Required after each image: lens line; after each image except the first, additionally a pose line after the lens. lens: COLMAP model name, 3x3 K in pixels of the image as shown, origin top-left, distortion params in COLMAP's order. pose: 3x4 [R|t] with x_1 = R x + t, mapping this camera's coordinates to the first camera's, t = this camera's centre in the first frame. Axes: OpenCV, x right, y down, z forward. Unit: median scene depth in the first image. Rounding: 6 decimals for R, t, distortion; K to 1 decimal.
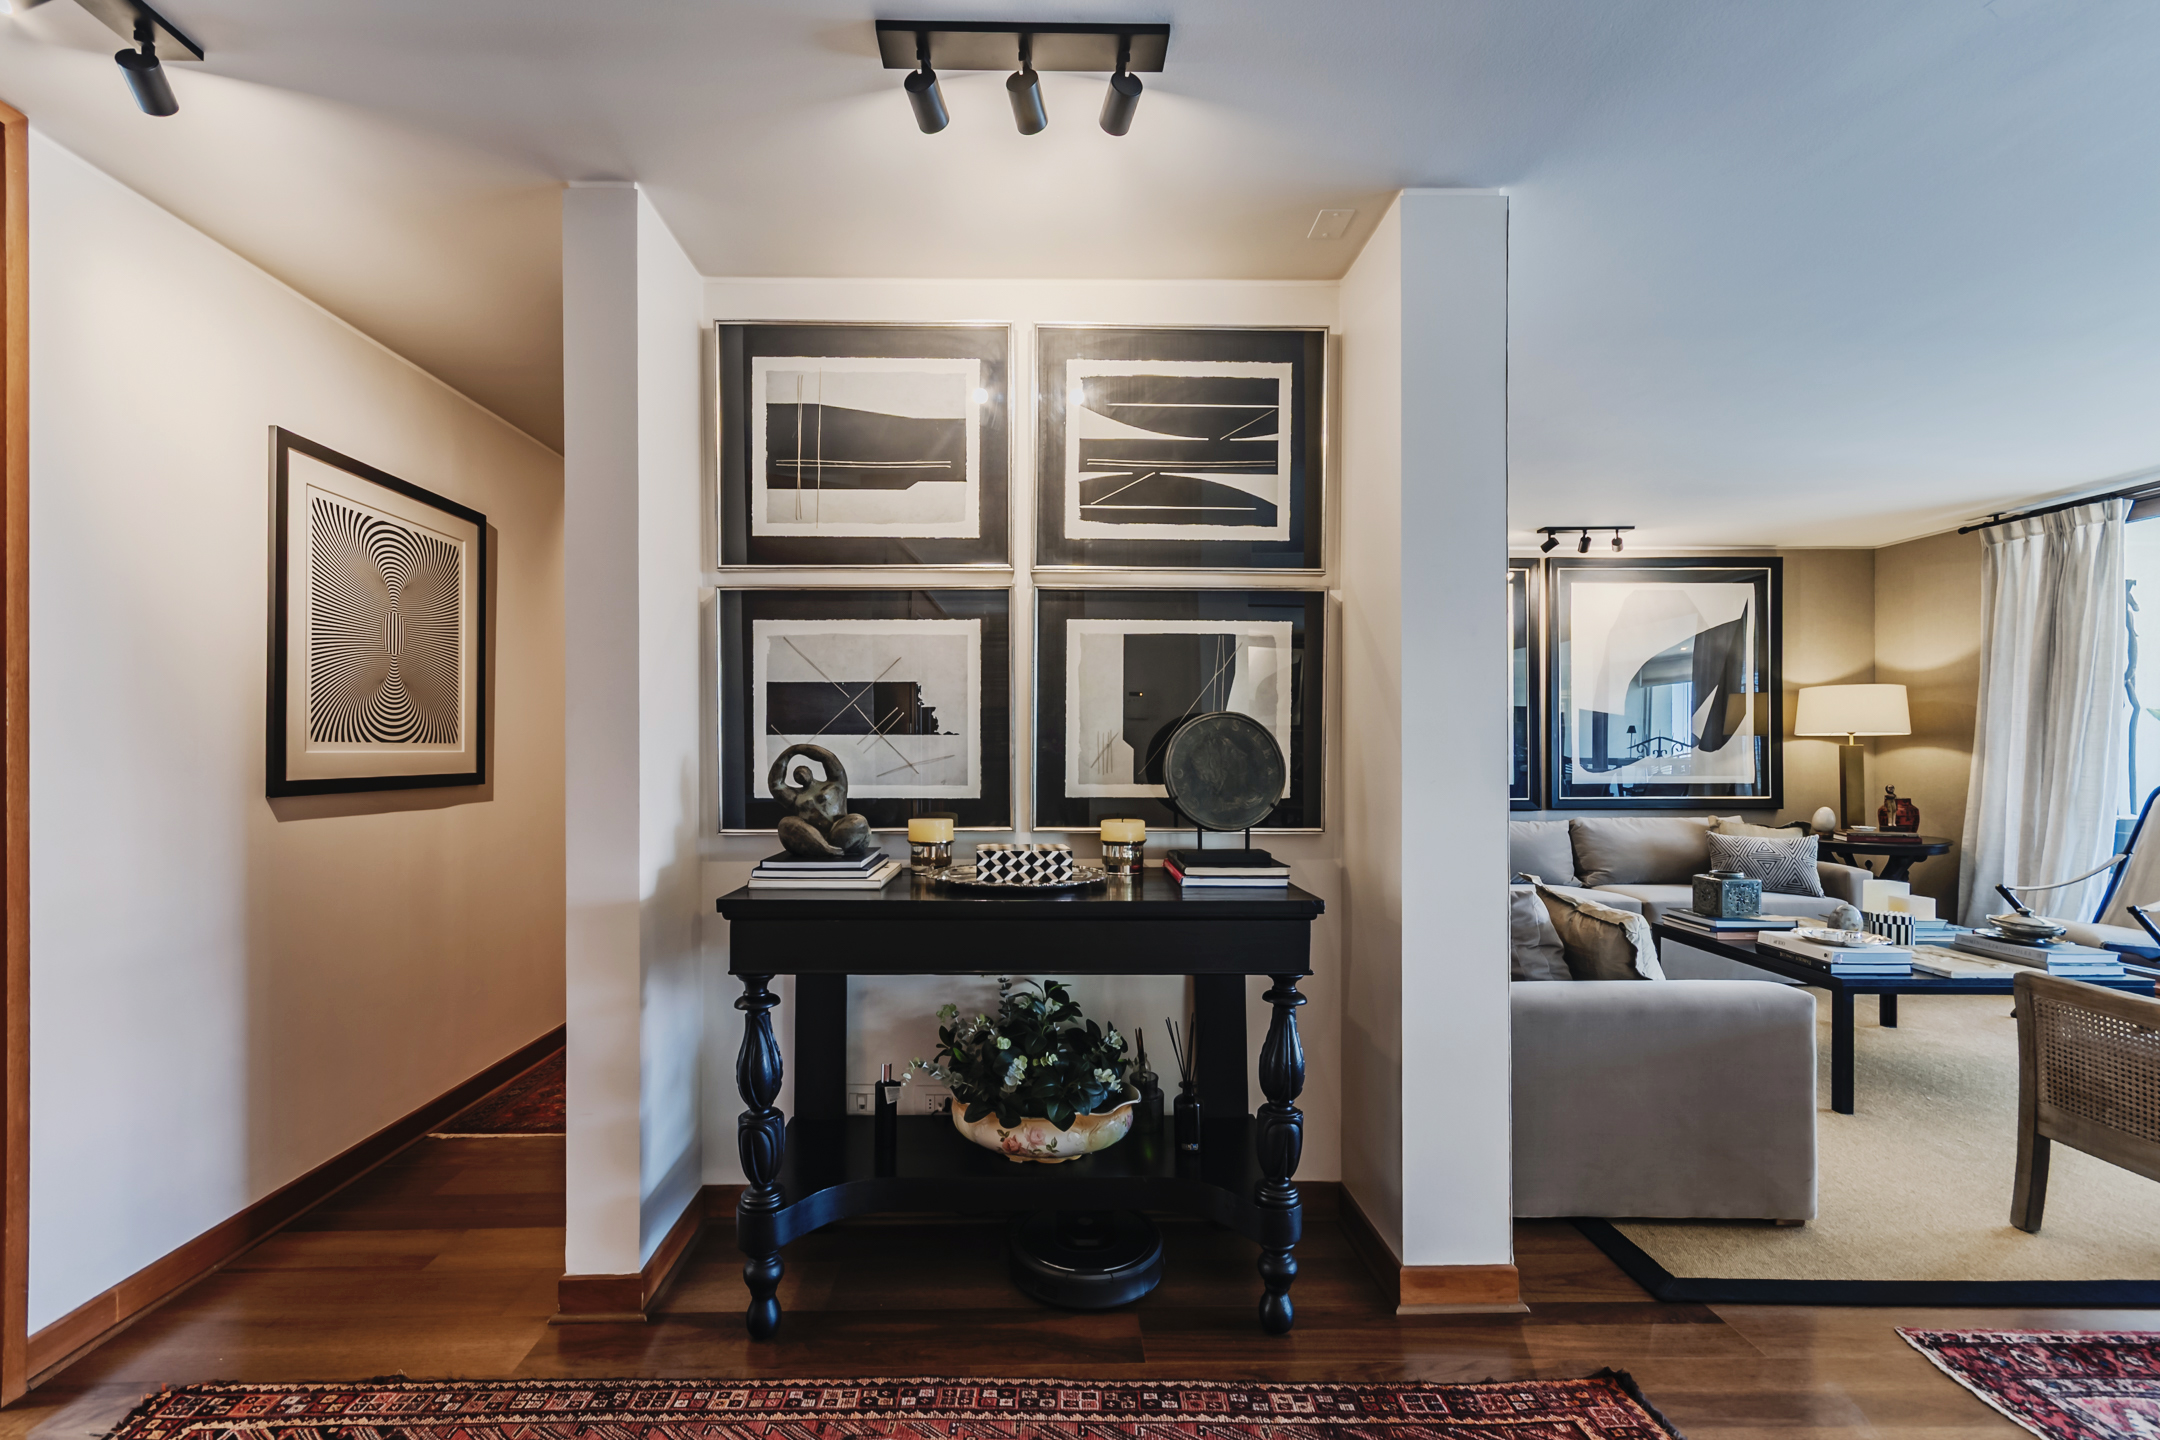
lens RADIAL K [[962.3, 0, 1056.5], [0, 962.3, 746.8], [0, 0, 1]] dist [0.001467, 0.000496]
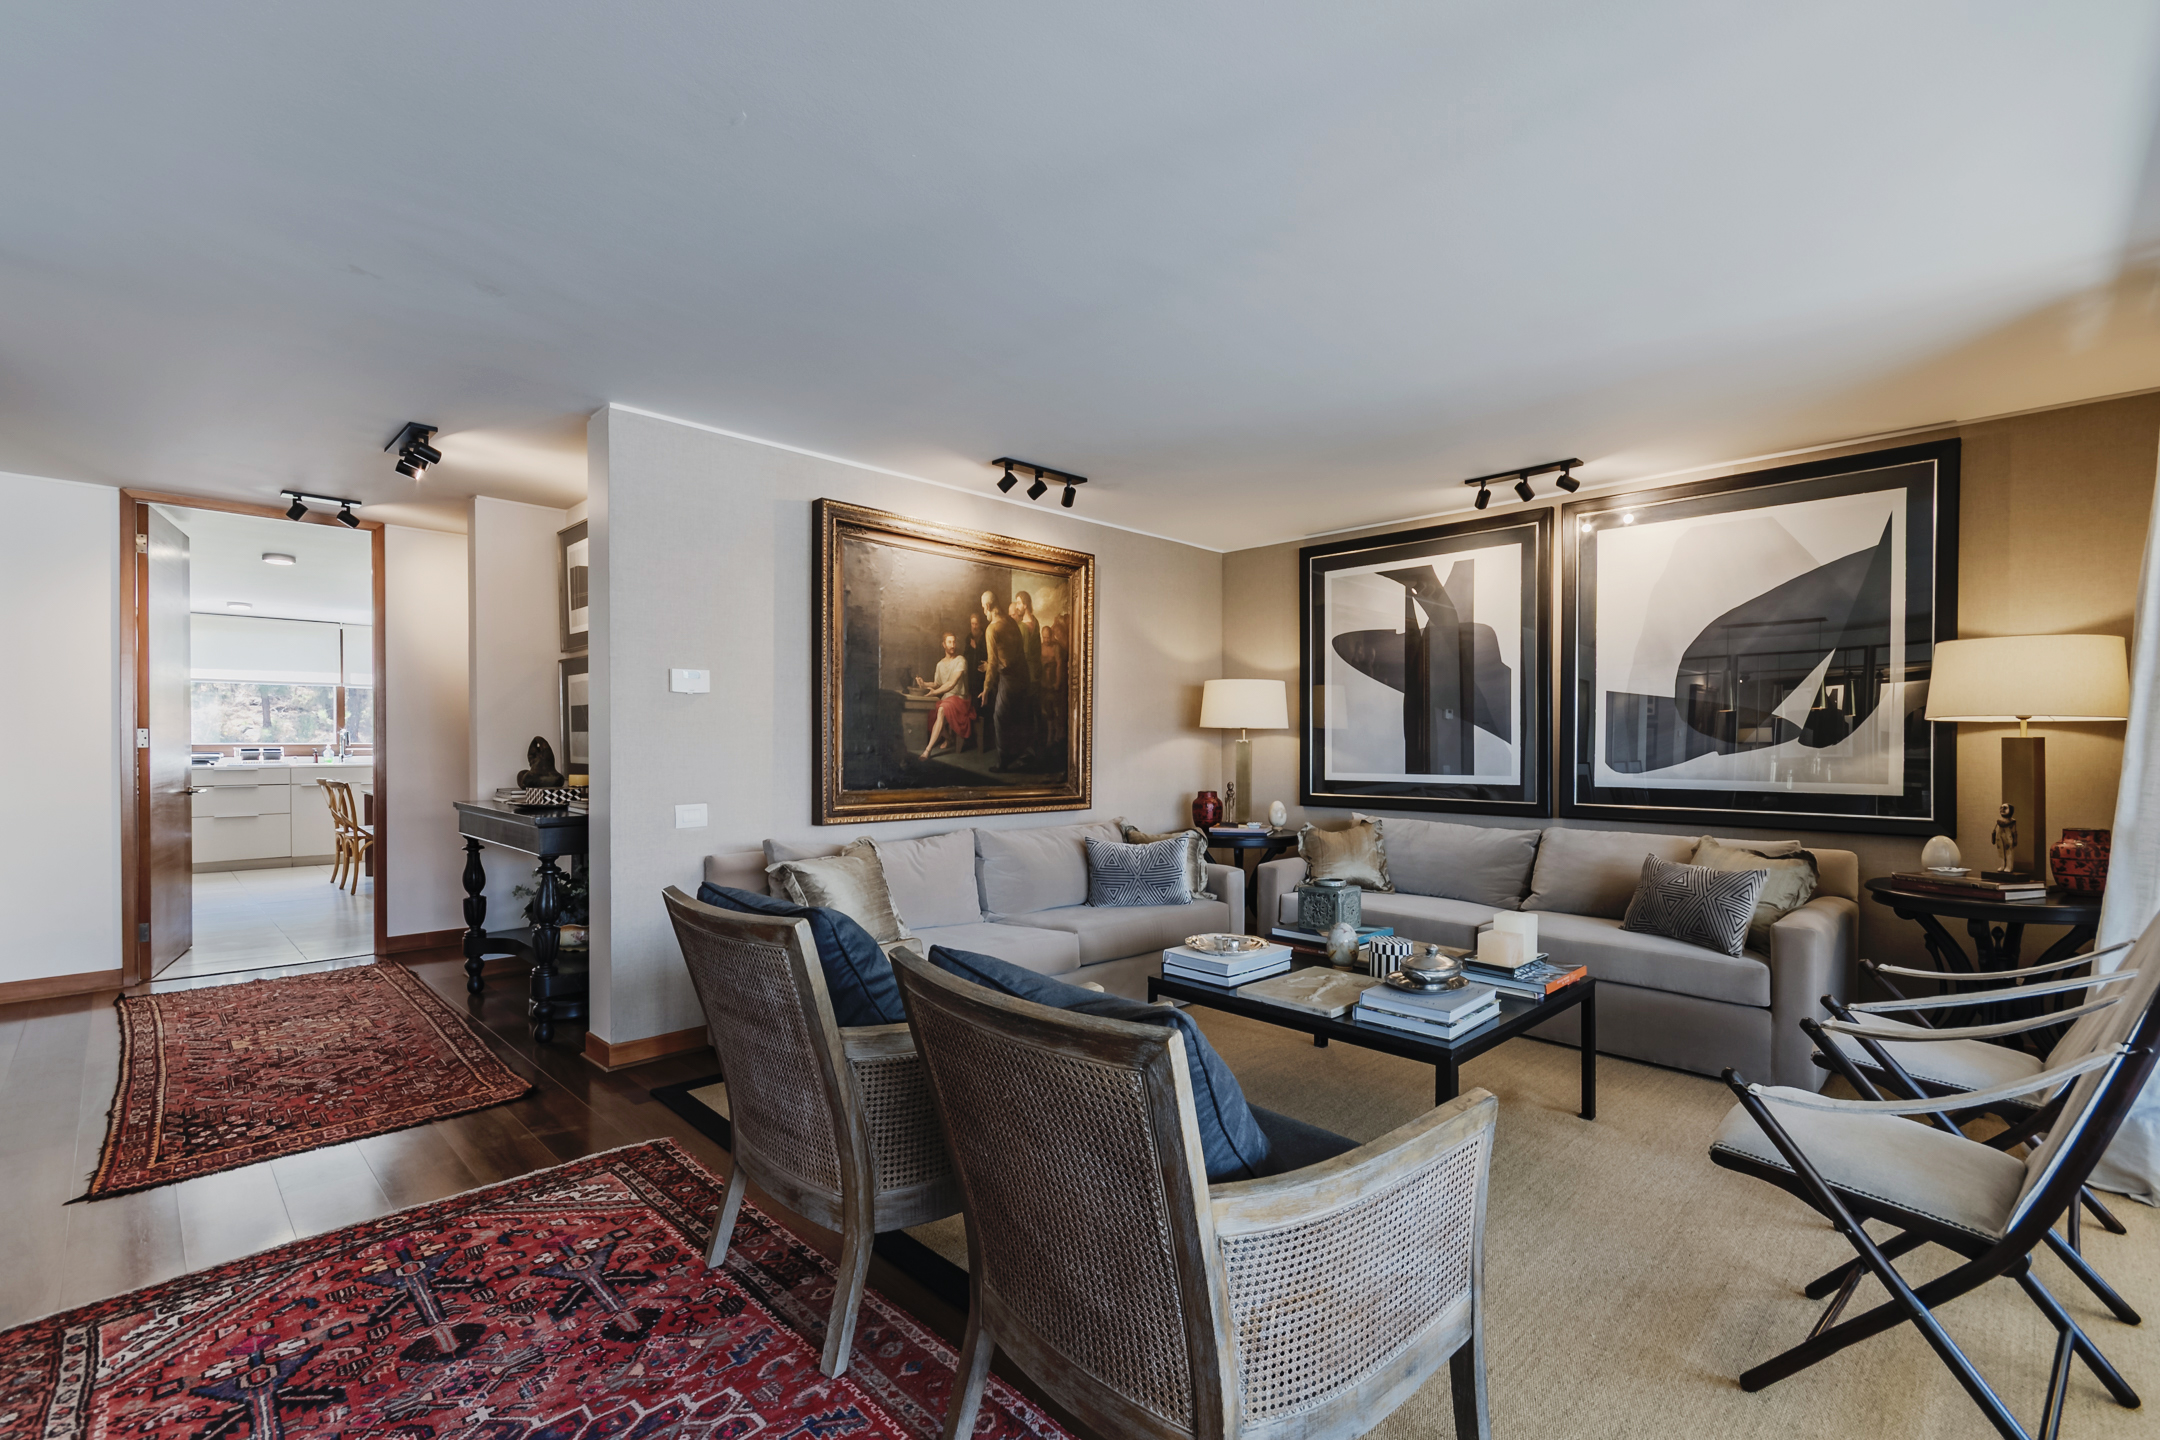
lens RADIAL K [[960.3, 0, 1087.7], [0, 960.3, 753.1], [0, 0, 1]] dist [0.002033, 0.000813]
pose [[0.699070, 0.010311, -0.714979, 0.897295], [-0.001525, 0.999915, 0.012929, 0.001301], [0.715051, -0.007948, 0.699027, 0.169708]]
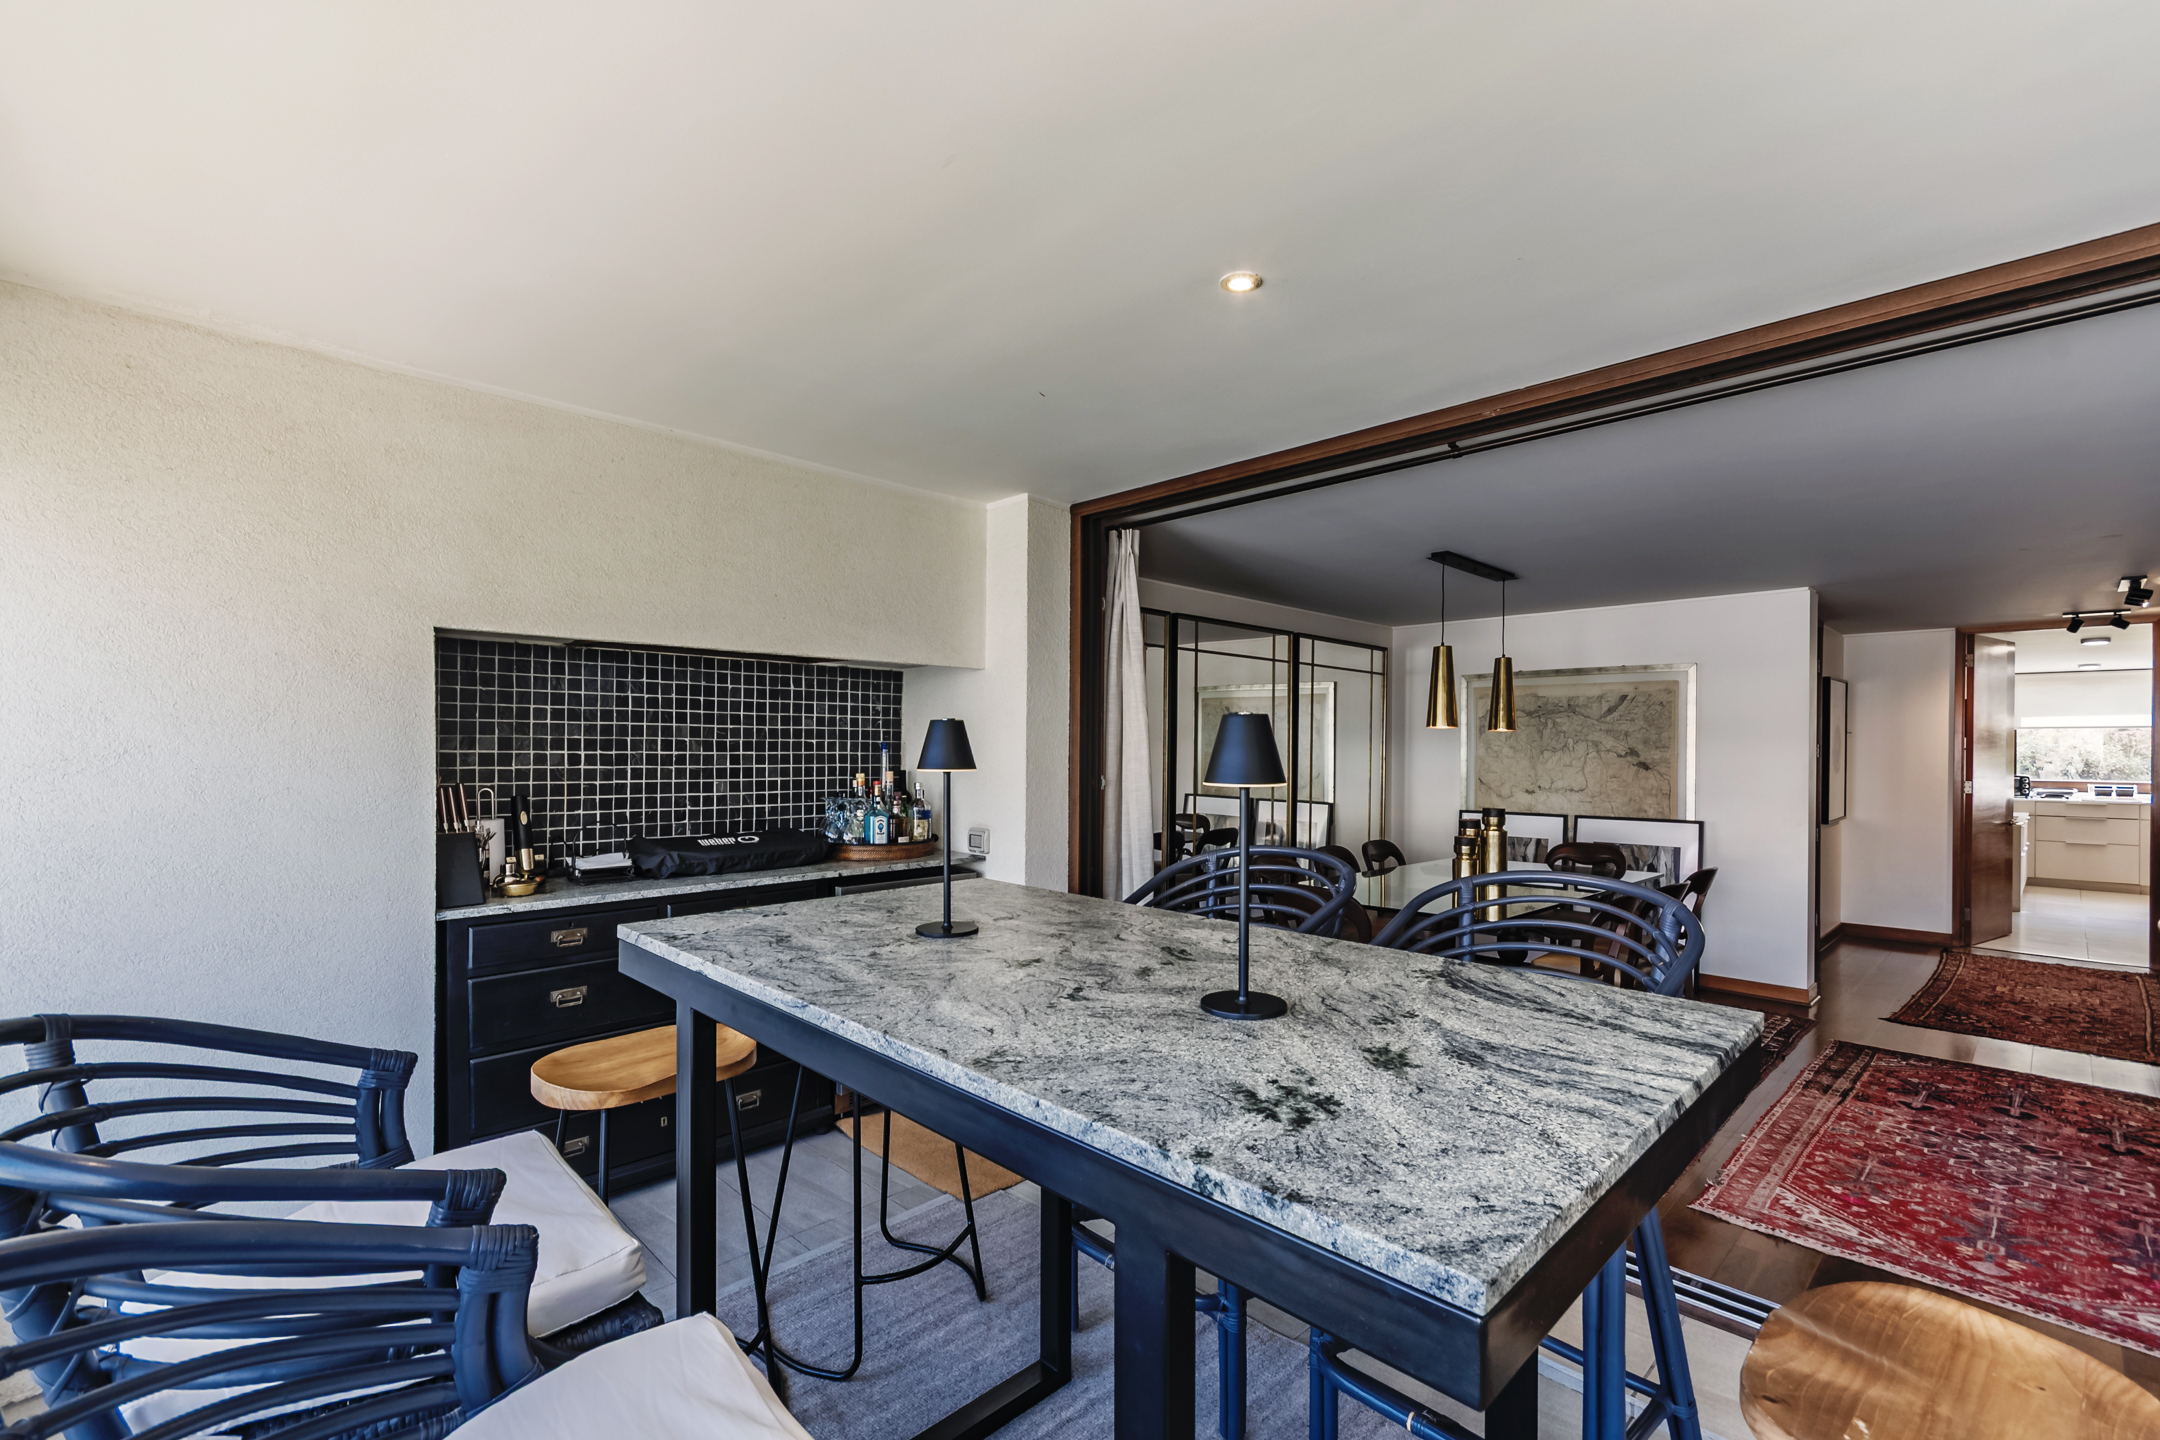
lens RADIAL K [[940.4, 0, 1092.0], [0, 940.4, 753.9], [0, 0, 1]] dist [0.013618, -0.004770]
pose [[-0.725098, -0.001288, -0.688645, 1.493639], [-0.003410, 0.999993, 0.001719, -0.046591], [0.688637, 0.003595, -0.725097, 0.289926]]
